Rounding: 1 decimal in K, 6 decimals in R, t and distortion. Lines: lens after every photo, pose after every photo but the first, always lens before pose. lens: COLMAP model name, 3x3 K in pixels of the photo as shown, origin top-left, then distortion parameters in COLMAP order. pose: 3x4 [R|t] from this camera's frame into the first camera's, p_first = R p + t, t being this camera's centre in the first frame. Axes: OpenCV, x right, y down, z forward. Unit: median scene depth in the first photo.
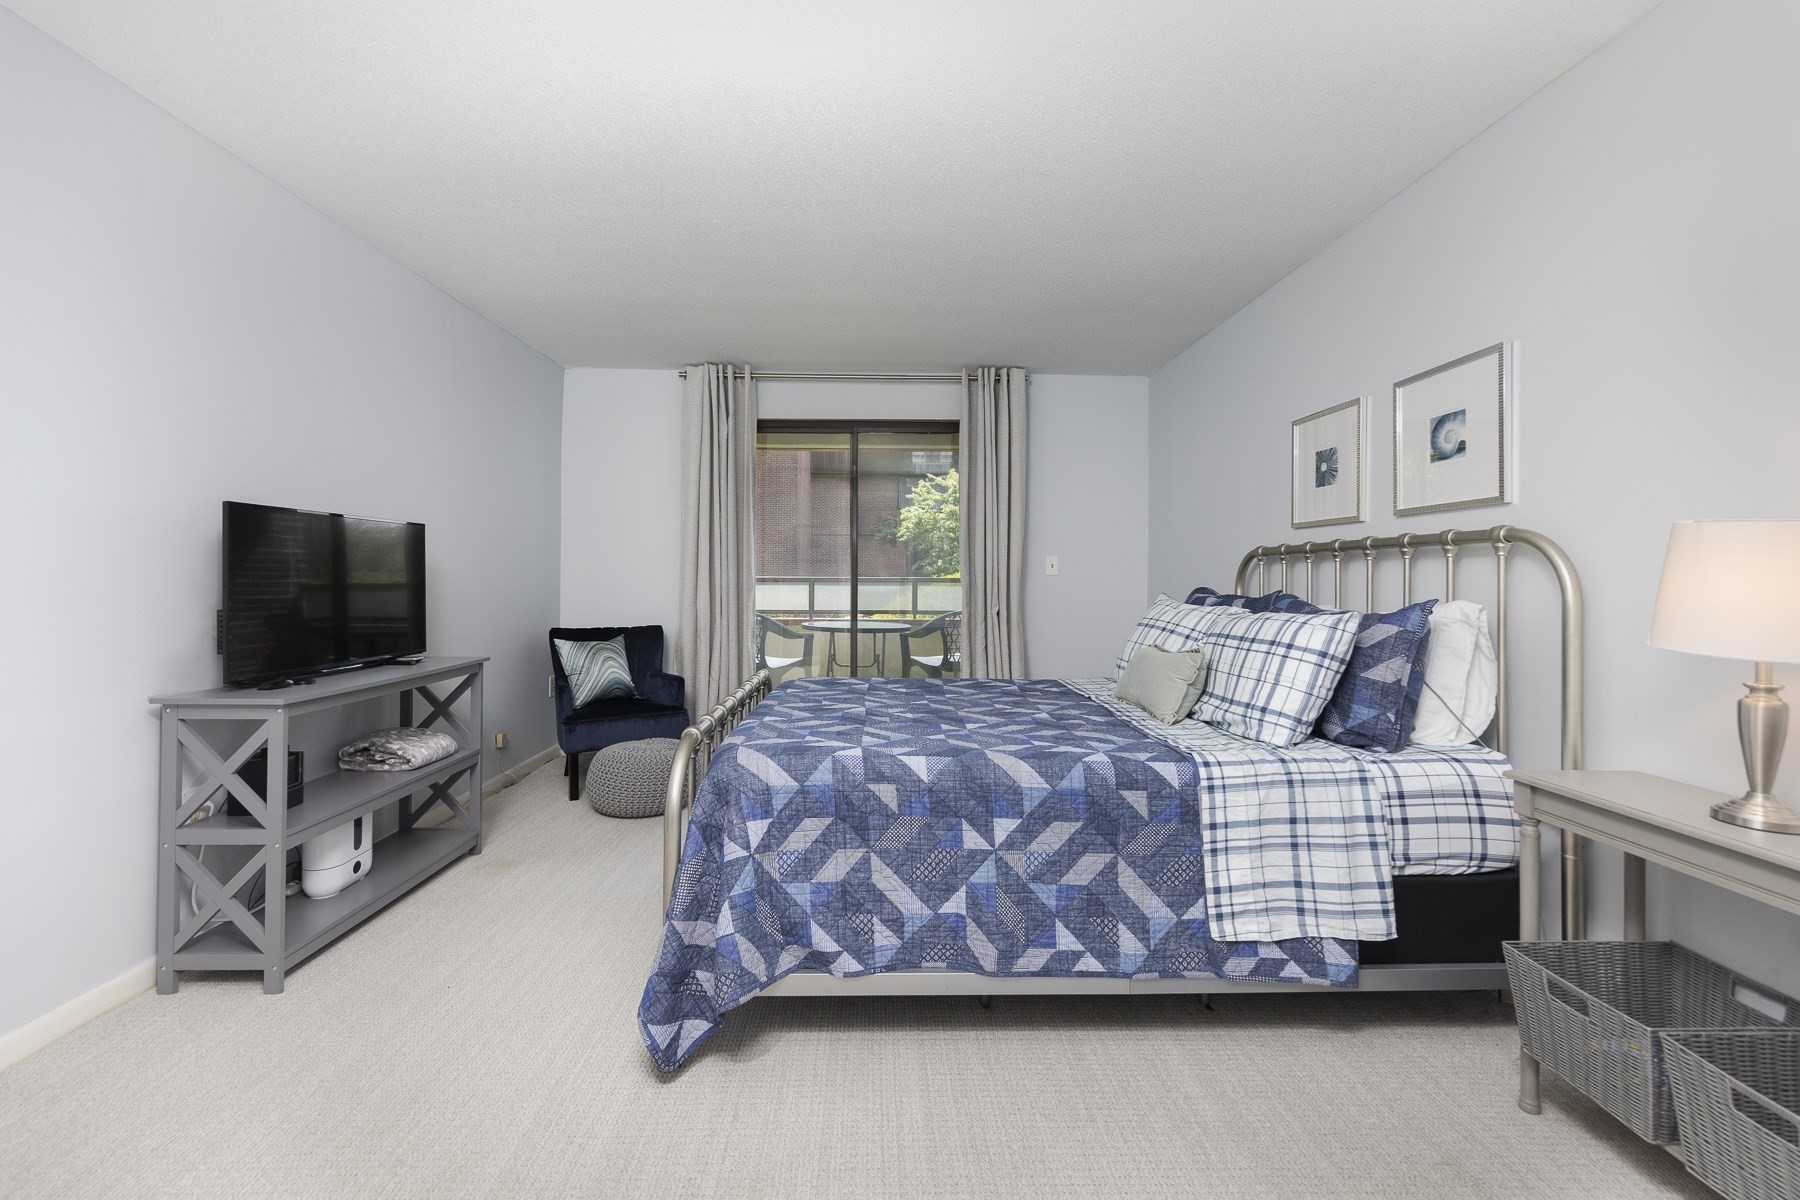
lens RADIAL K [[753.0, 0, 893.6], [0, 753.0, 581.1], [0, 0, 1]] dist [0.002745, 0.000047]
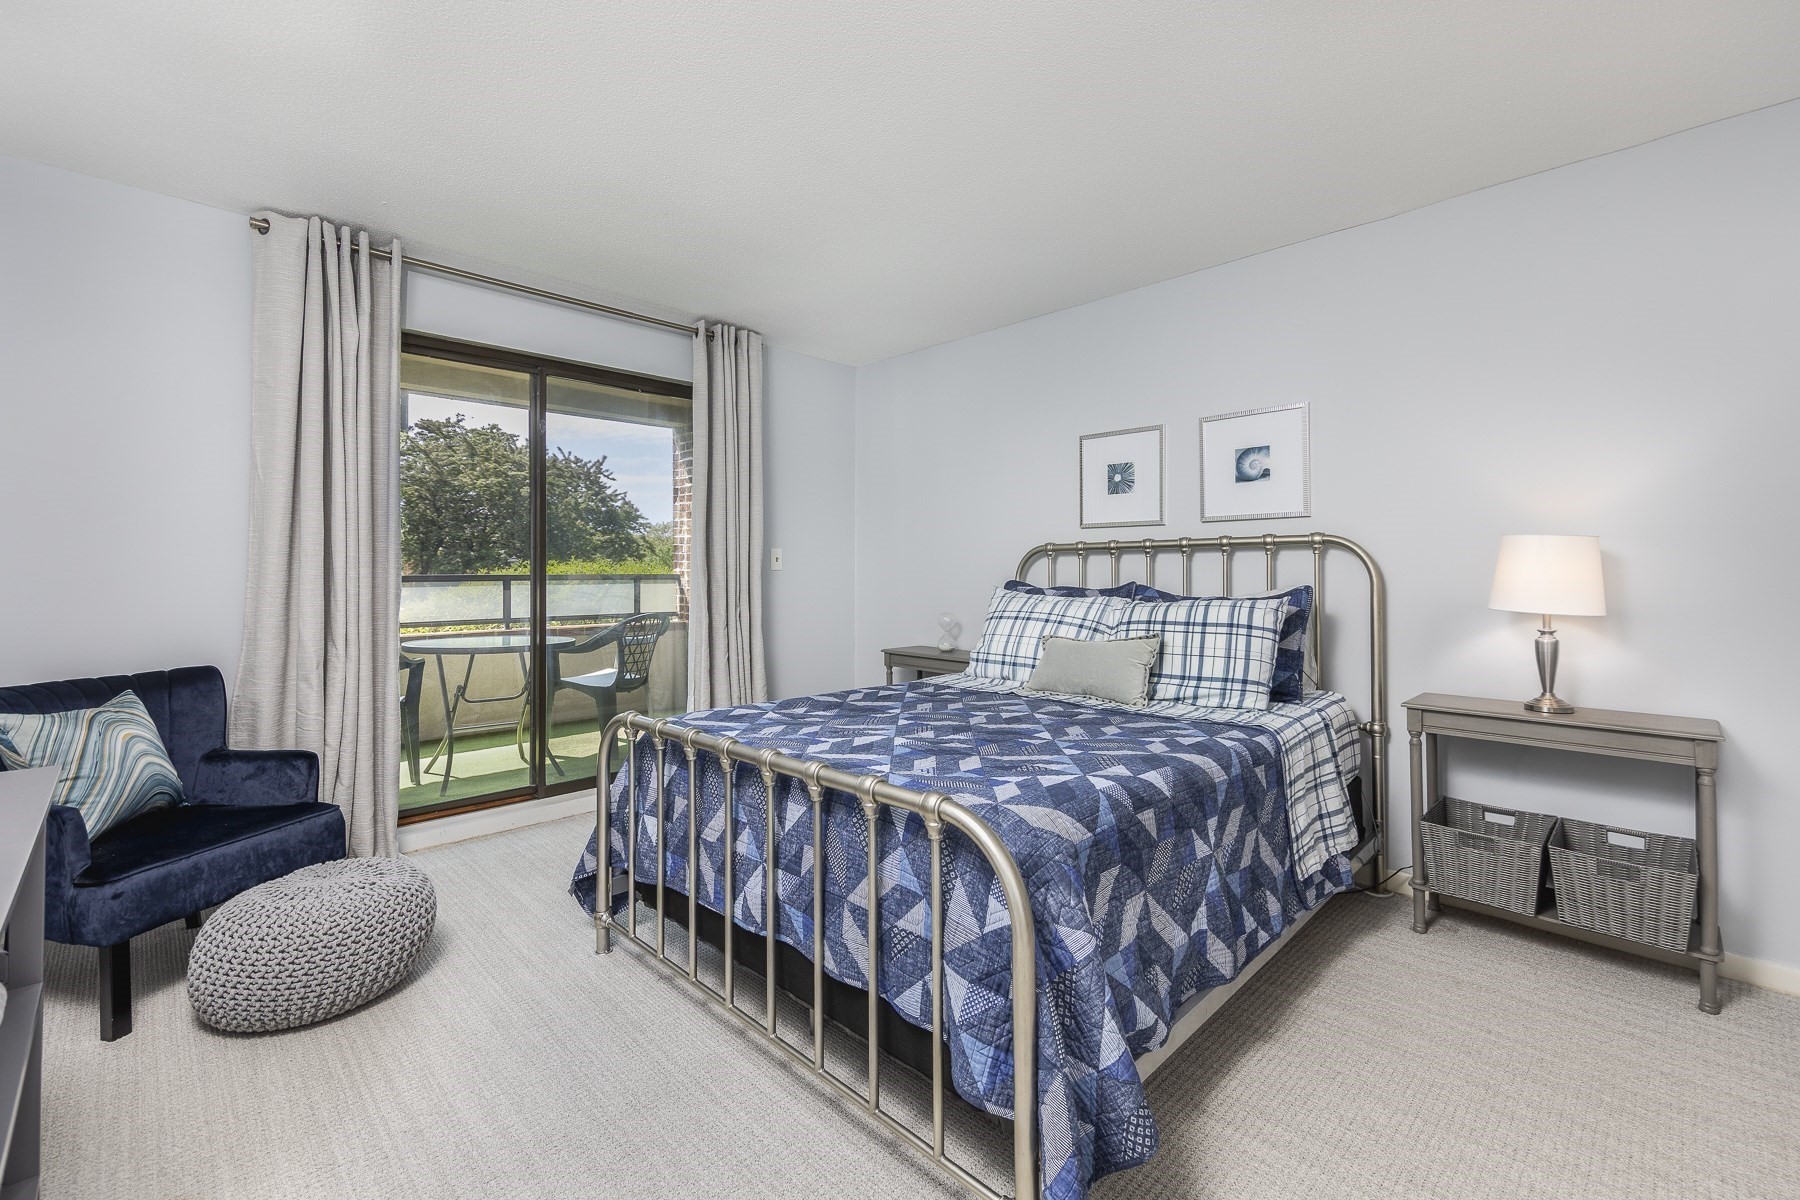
lens RADIAL K [[784.5, 0, 922.5], [0, 784.5, 569.2], [0, 0, 1]] dist [-0.008688, -0.000515]
pose [[0.710127, -0.003936, 0.704062, -0.520540], [0.010693, 0.999929, -0.005195, -0.003709], [-0.703992, 0.011217, 0.710119, 0.338817]]
